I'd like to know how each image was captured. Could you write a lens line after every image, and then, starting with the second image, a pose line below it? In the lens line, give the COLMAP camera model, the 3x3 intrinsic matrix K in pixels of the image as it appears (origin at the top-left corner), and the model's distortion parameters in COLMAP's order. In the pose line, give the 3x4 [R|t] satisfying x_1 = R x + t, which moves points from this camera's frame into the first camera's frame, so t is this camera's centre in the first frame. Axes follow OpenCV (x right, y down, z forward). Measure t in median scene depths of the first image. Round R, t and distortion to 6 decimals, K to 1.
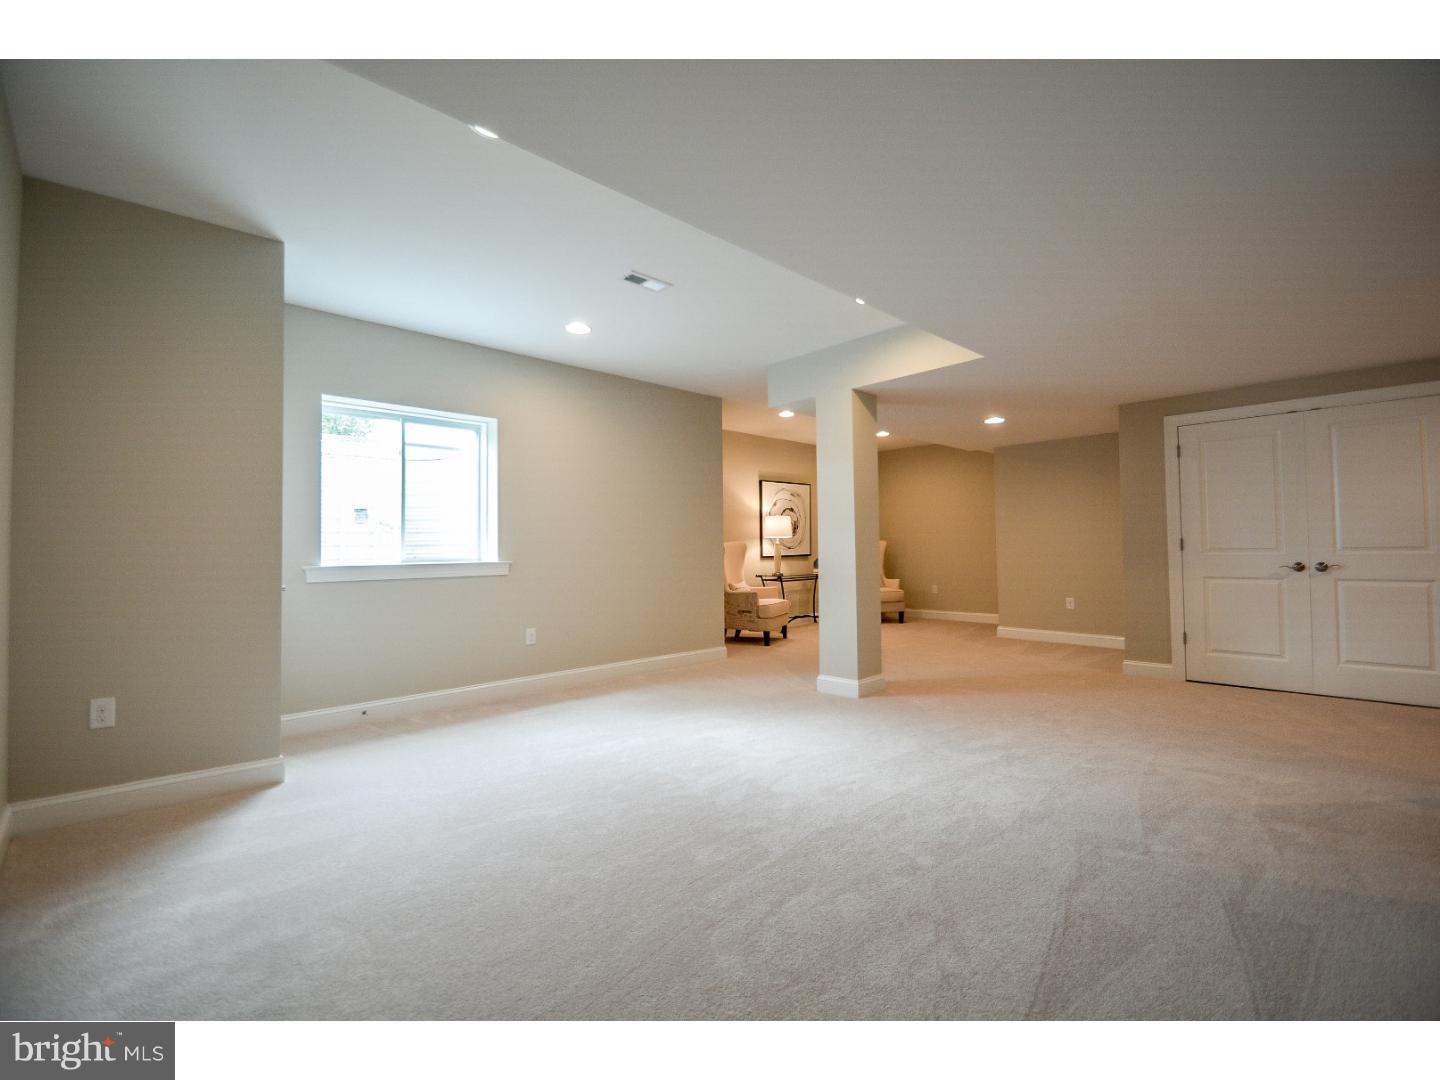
lens RADIAL K [[636.2, 0, 723.8], [0, 636.2, 535.9], [0, 0, 1]] dist [0.001027, -0.000019]
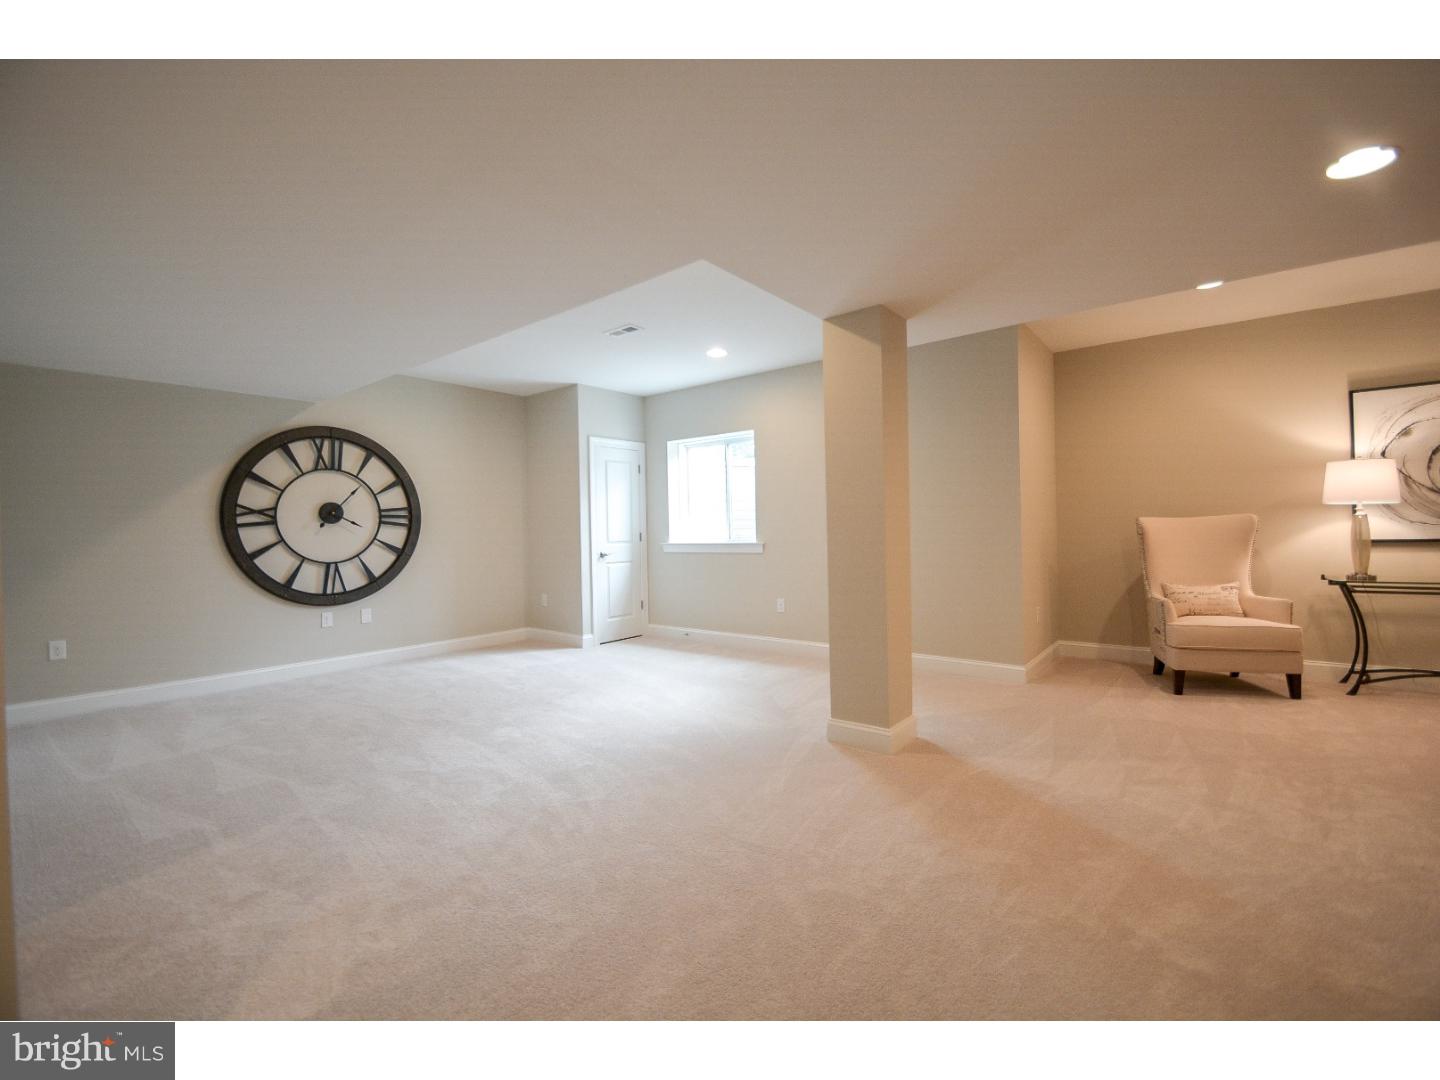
lens RADIAL K [[636.2, 0, 723.4], [0, 636.2, 534.9], [0, 0, 1]] dist [0.001027, -0.000019]
pose [[0.126741, 0.017483, -0.991782, 0.898551], [0.038830, 0.998991, 0.022572, -0.006025], [0.991175, -0.041372, 0.125935, 0.772359]]
